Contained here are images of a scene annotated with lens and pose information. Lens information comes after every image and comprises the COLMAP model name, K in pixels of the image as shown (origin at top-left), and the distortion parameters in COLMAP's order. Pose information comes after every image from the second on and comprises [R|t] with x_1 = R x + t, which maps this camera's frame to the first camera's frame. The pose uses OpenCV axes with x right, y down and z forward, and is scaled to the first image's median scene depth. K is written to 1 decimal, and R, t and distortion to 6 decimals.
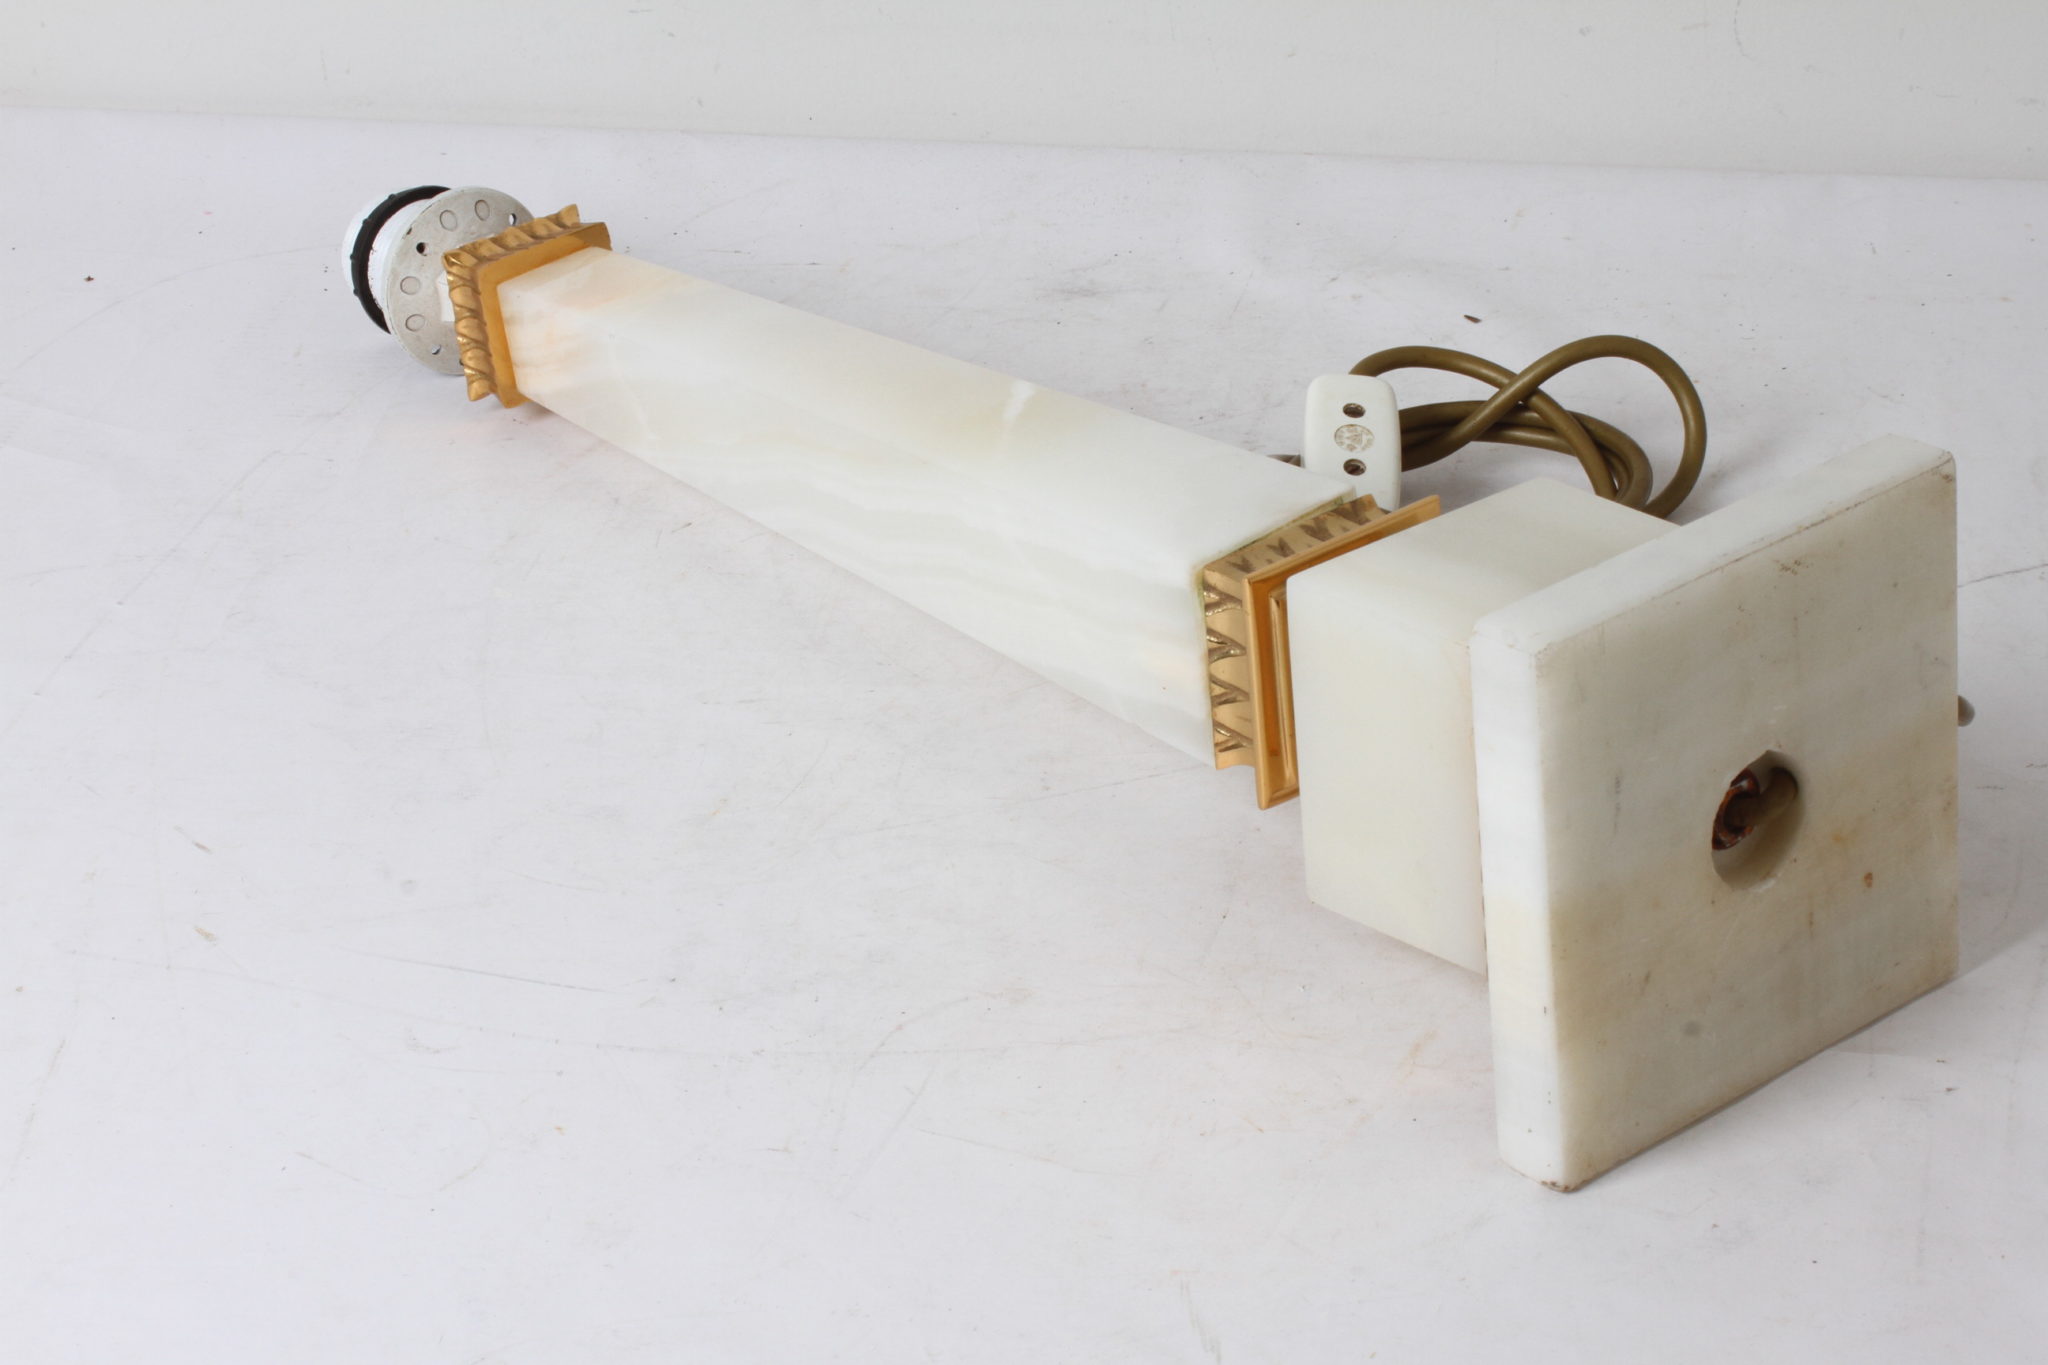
lens RADIAL K [[4533.2, 0, 1024.0], [0, 4533.2, 682.5], [0, 0, 1]] dist [0.012872, 0.199660]
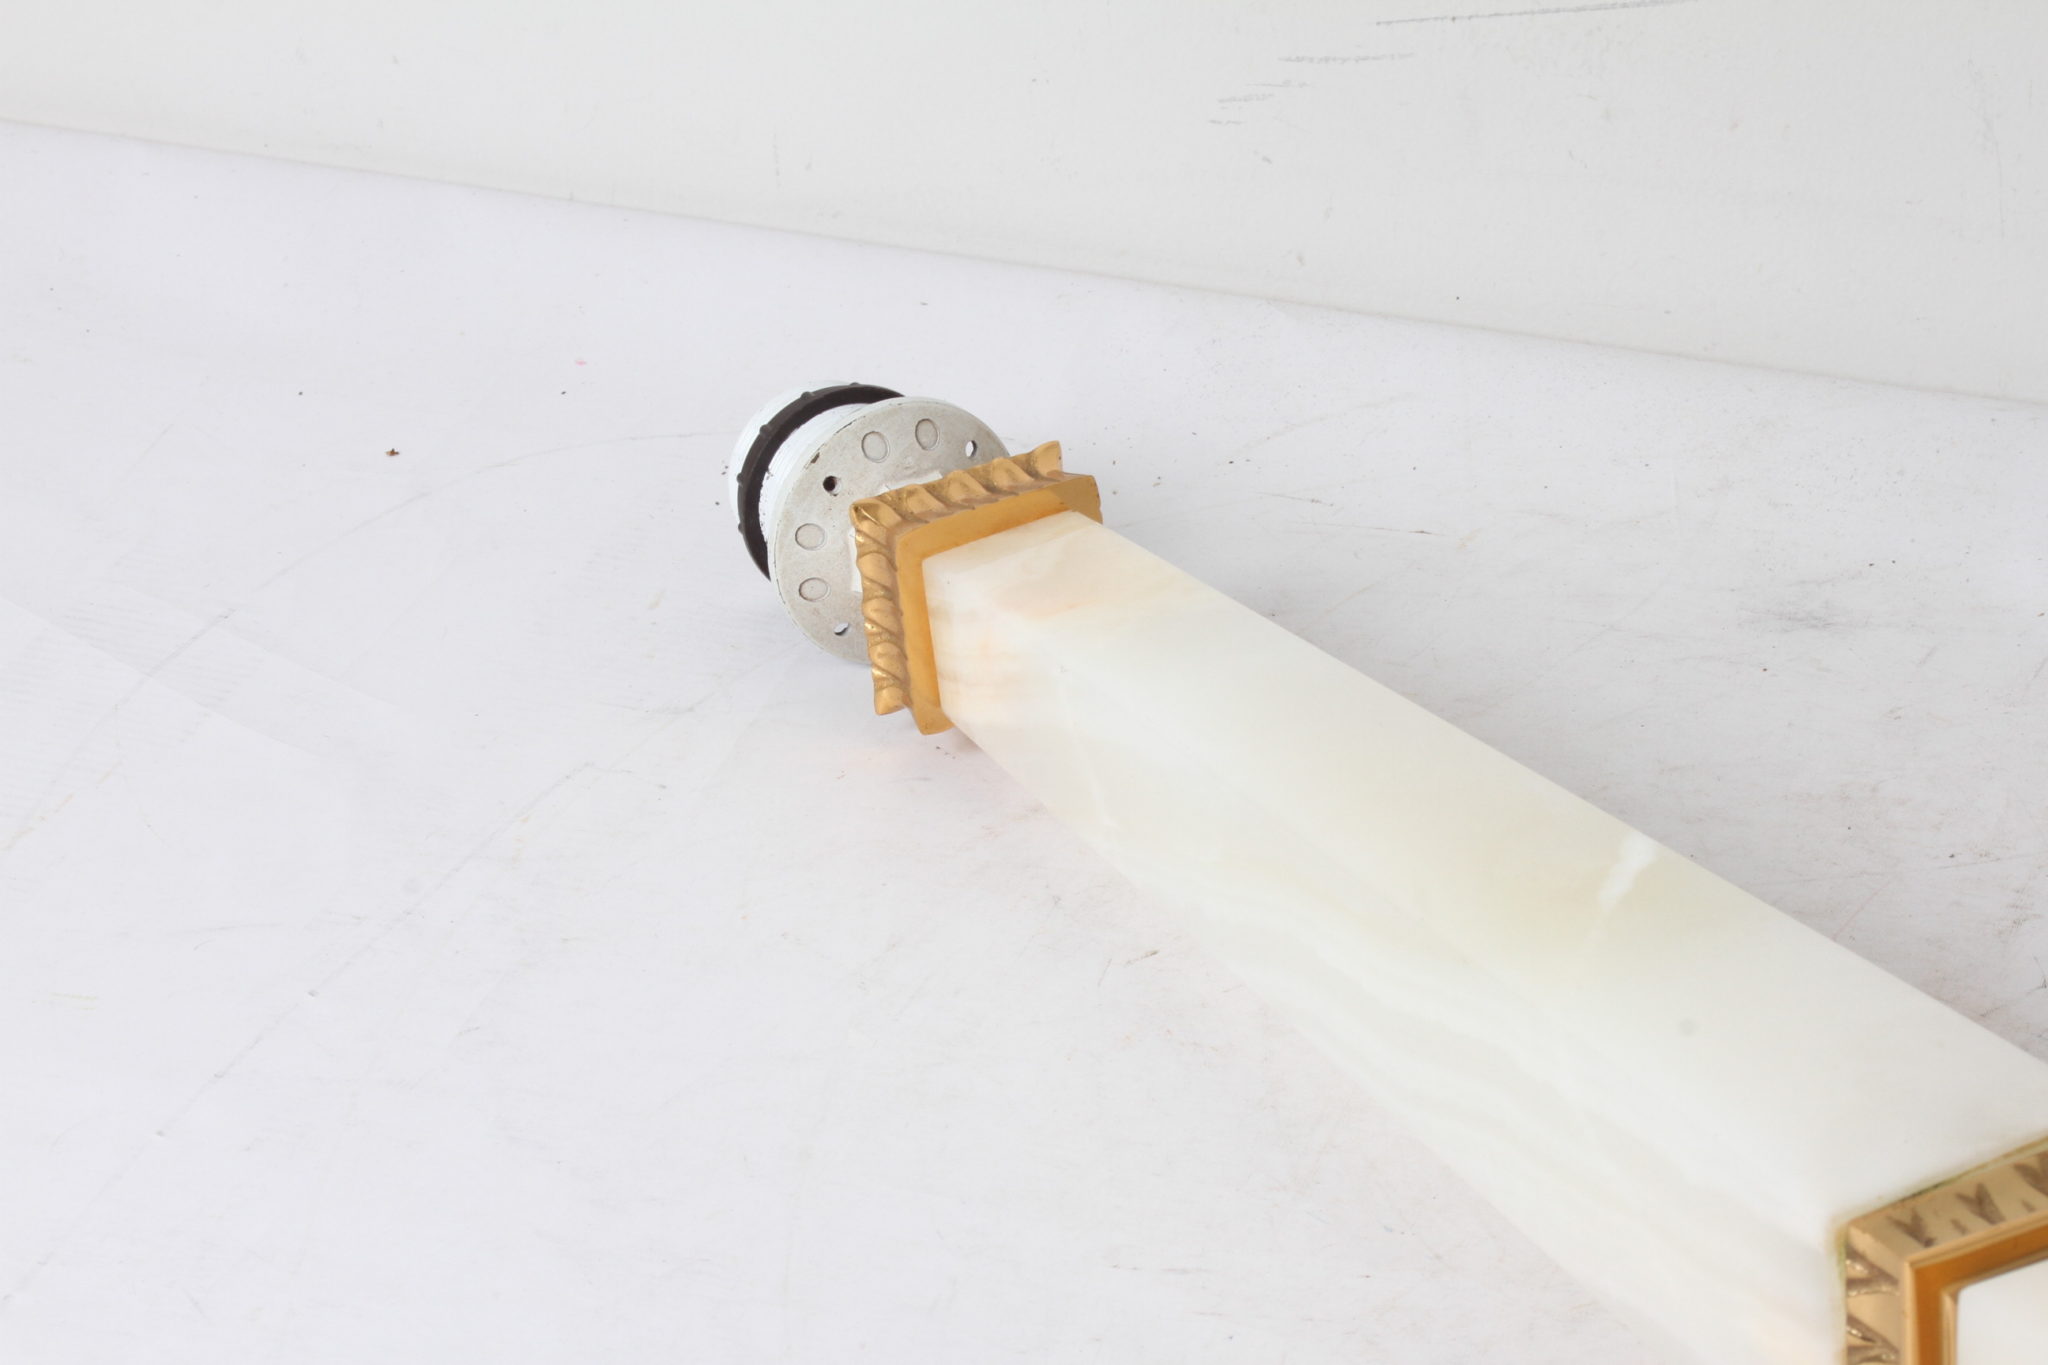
lens RADIAL K [[5888.5, 0, 1024.0], [0, 5888.5, 682.5], [0, 0, 1]] dist [0.178302, 0.008650]
pose [[0.982231, 0.100671, -0.158392, 0.040173], [-0.100234, 0.994906, 0.010765, -0.079226], [0.158668, 0.005303, 0.987318, 0.127577]]
